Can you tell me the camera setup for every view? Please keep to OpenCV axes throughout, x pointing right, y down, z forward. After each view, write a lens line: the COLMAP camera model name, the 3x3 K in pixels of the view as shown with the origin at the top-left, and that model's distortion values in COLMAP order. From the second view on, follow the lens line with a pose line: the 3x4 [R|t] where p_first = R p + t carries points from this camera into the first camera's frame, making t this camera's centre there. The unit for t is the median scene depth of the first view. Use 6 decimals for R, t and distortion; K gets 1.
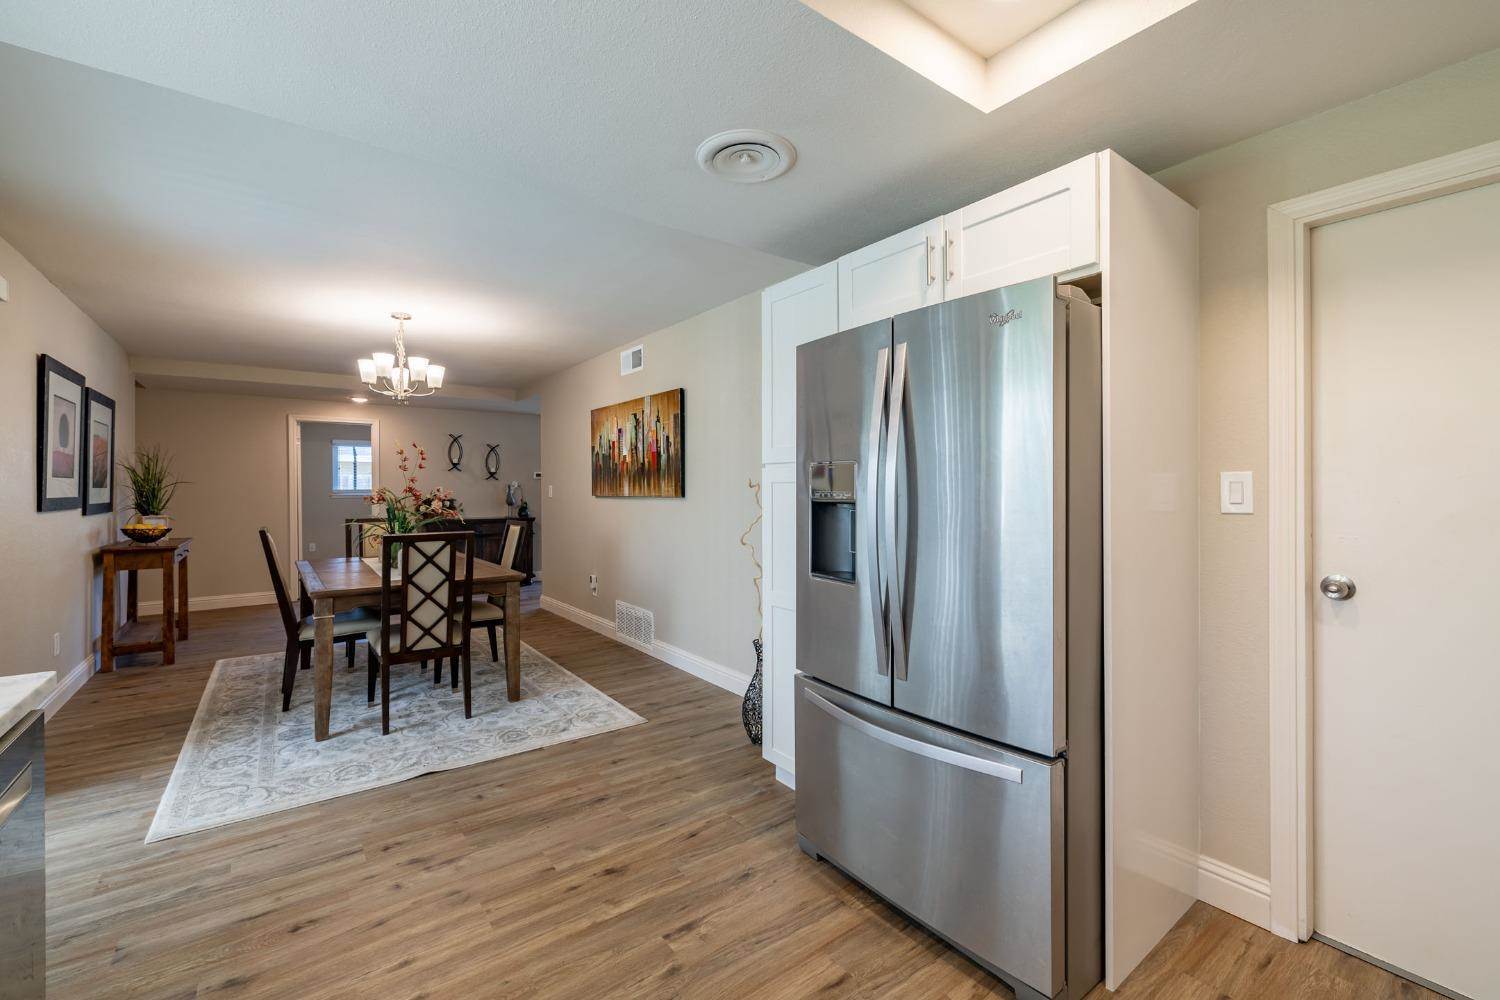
lens RADIAL K [[635.1, 0, 743.4], [0, 635.1, 466.9], [0, 0, 1]] dist [-0.000764, -0.000496]
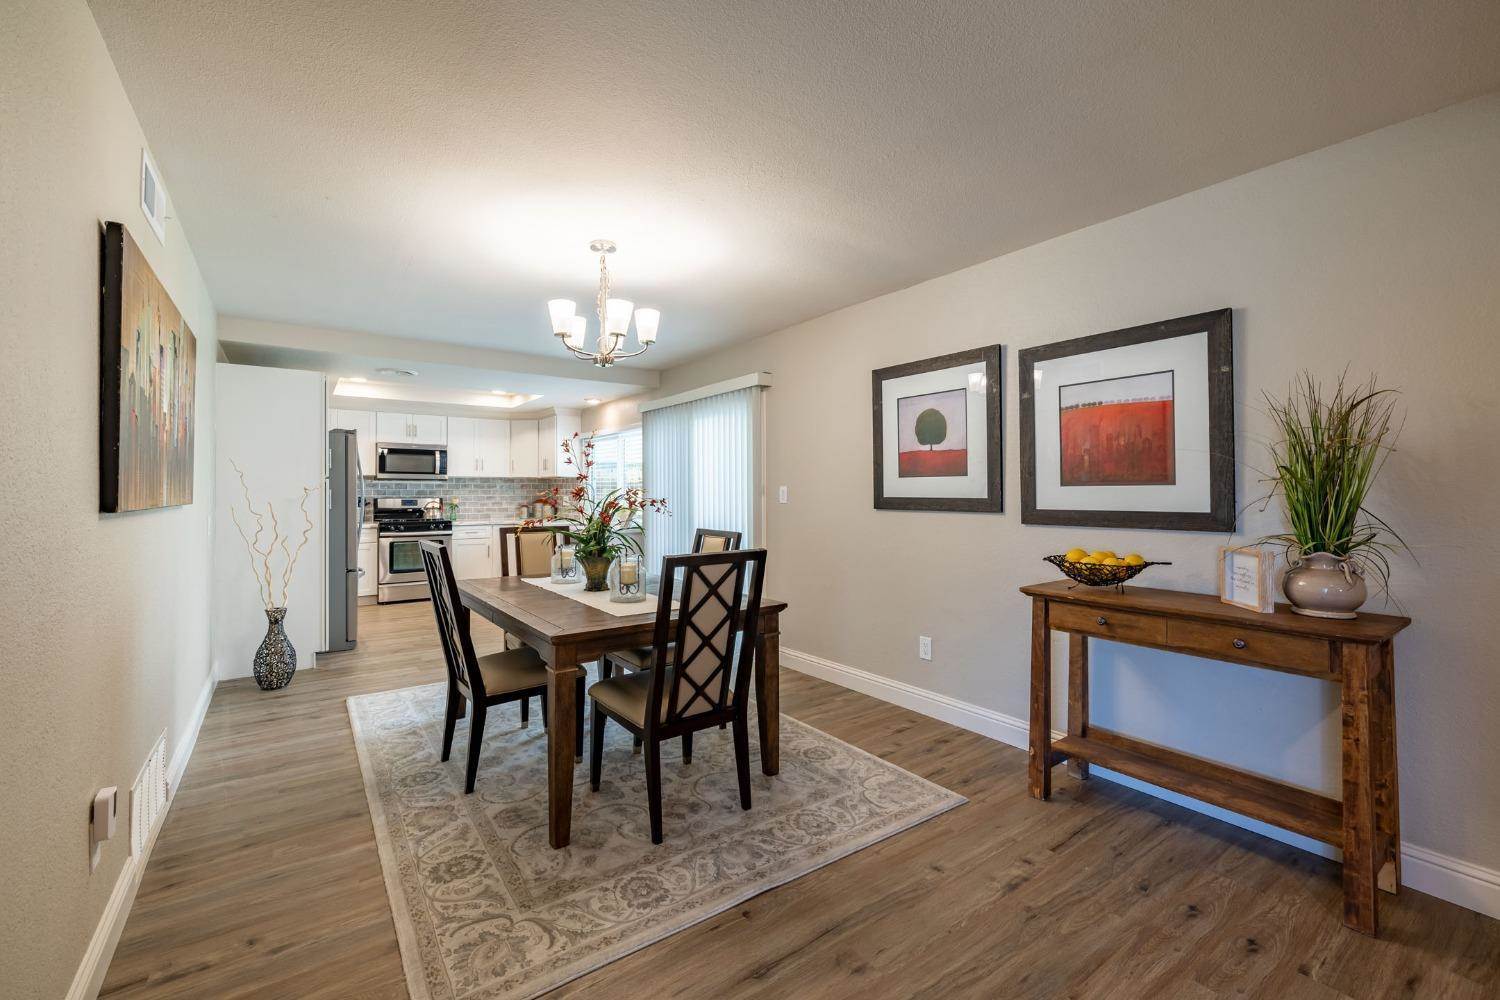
lens RADIAL K [[635.1, 0, 752.2], [0, 635.1, 492.4], [0, 0, 1]] dist [-0.000764, -0.000496]
pose [[-0.999661, 0.006291, 0.025263, -1.374151], [0.006098, 0.999952, -0.007726, 0.072468], [-0.025311, -0.007570, -0.999651, 3.211766]]
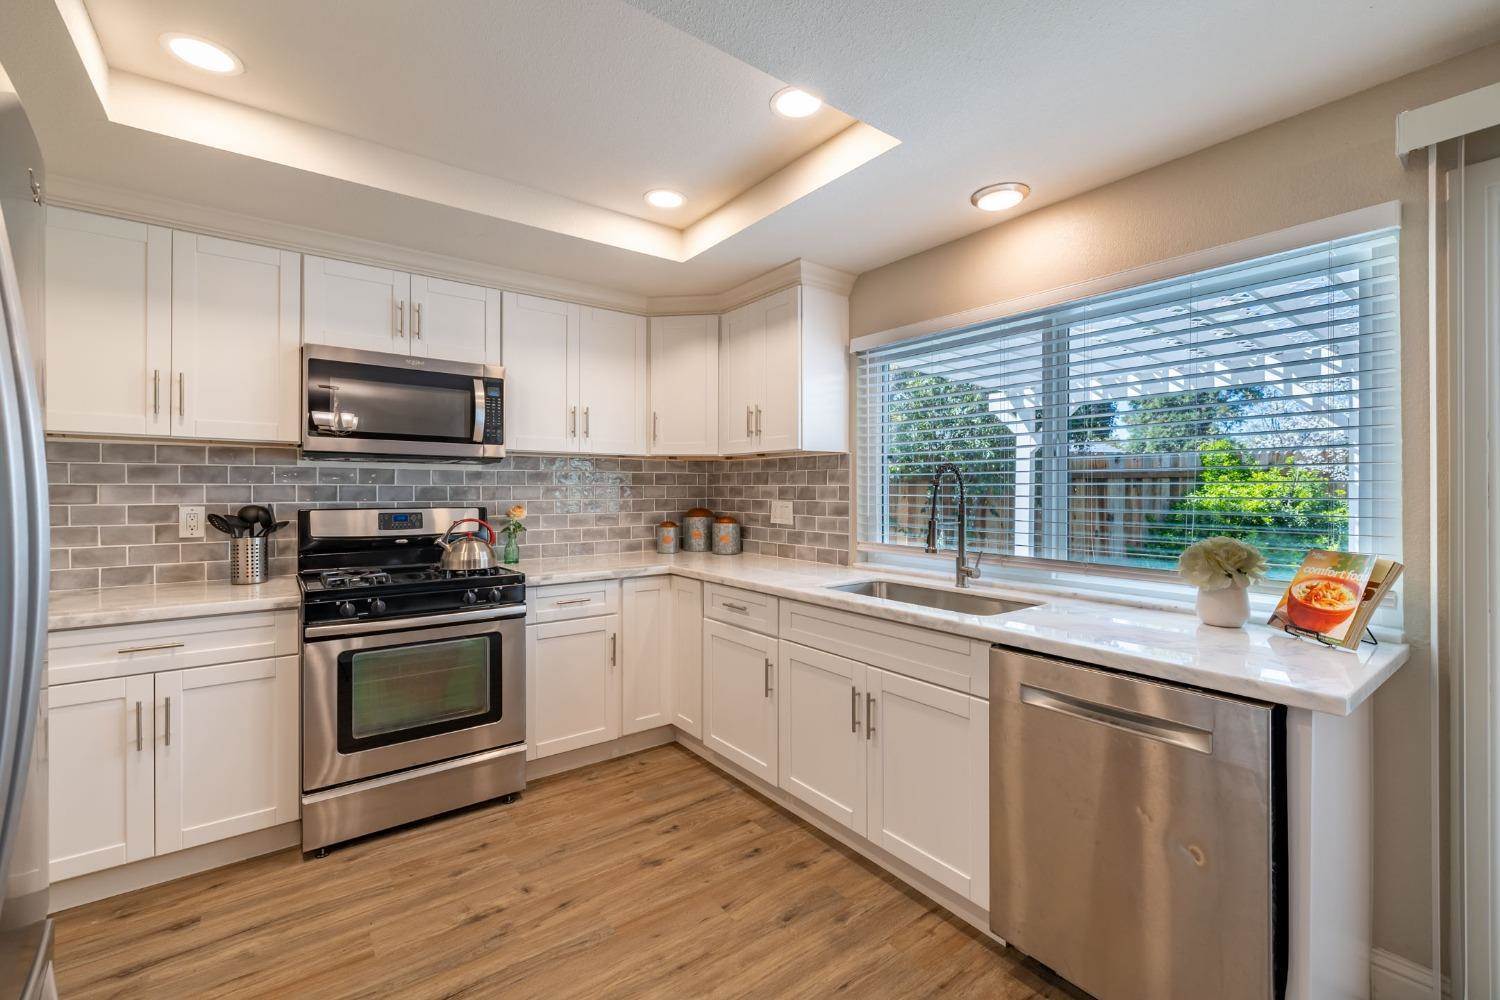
lens RADIAL K [[635.1, 0, 749.8], [0, 635.1, 491.1], [0, 0, 1]] dist [-0.000764, -0.000496]
pose [[-0.999976, 0.003450, 0.006001, -0.142428], [0.003452, 0.999994, 0.000404, 0.033079], [-0.006000, 0.000425, -0.999982, 1.094075]]
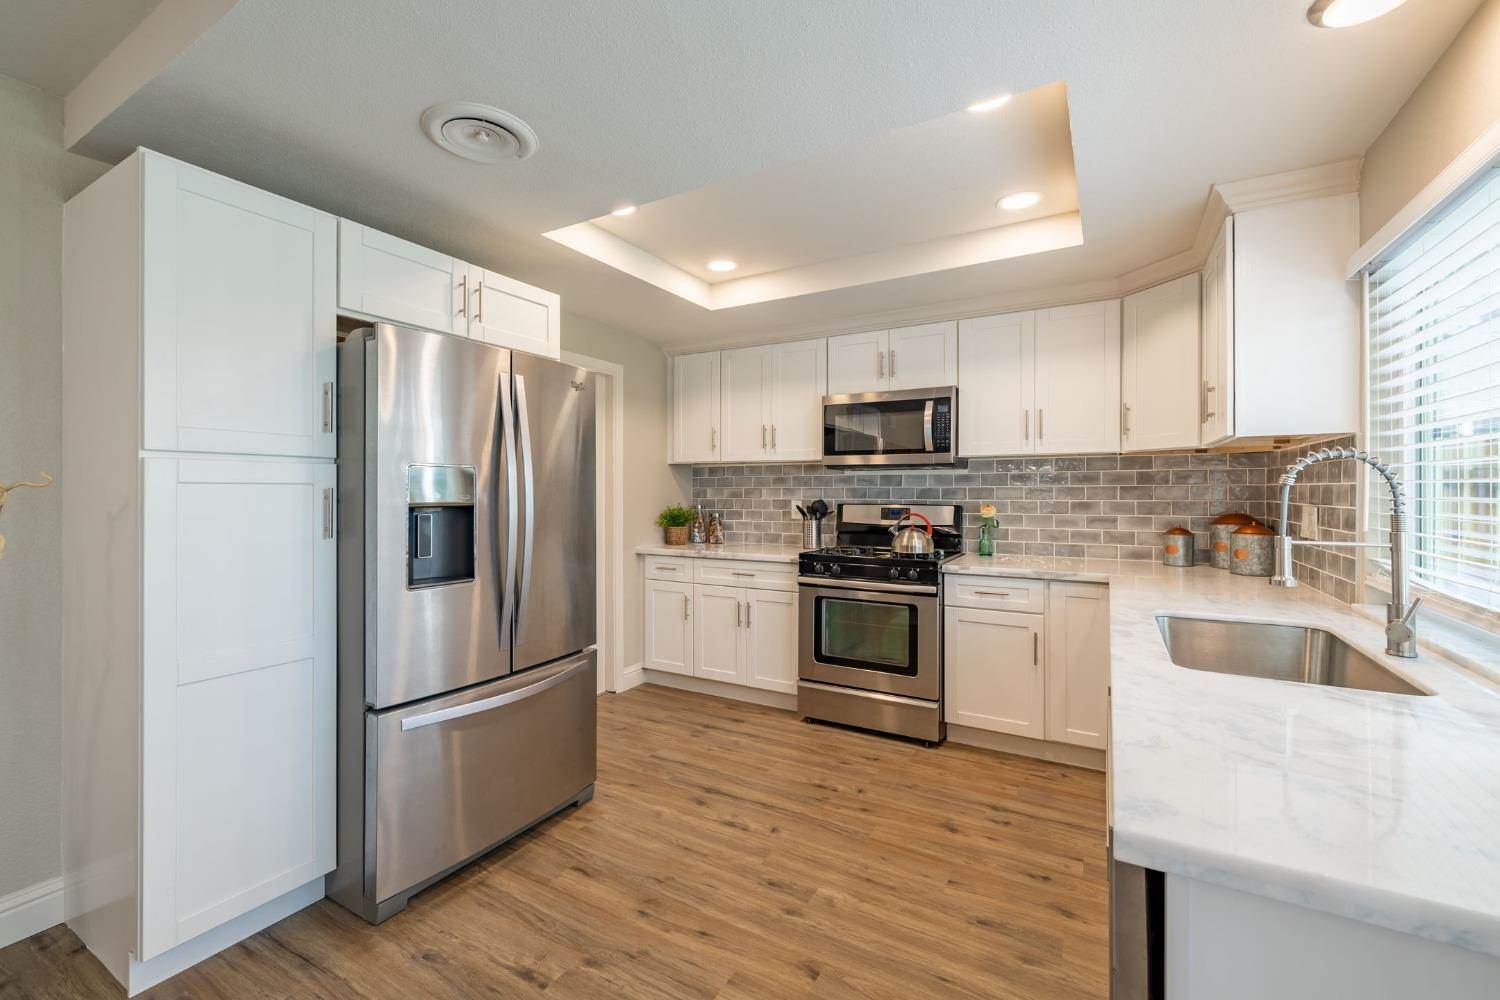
lens RADIAL K [[635.1, 0, 720.0], [0, 635.1, 490.3], [0, 0, 1]] dist [-0.000764, -0.000496]
pose [[-0.356933, 0.005218, 0.934115, -0.843290], [0.000787, 0.999986, -0.005285, 0.036408], [-0.934130, -0.001151, -0.356932, 0.872904]]
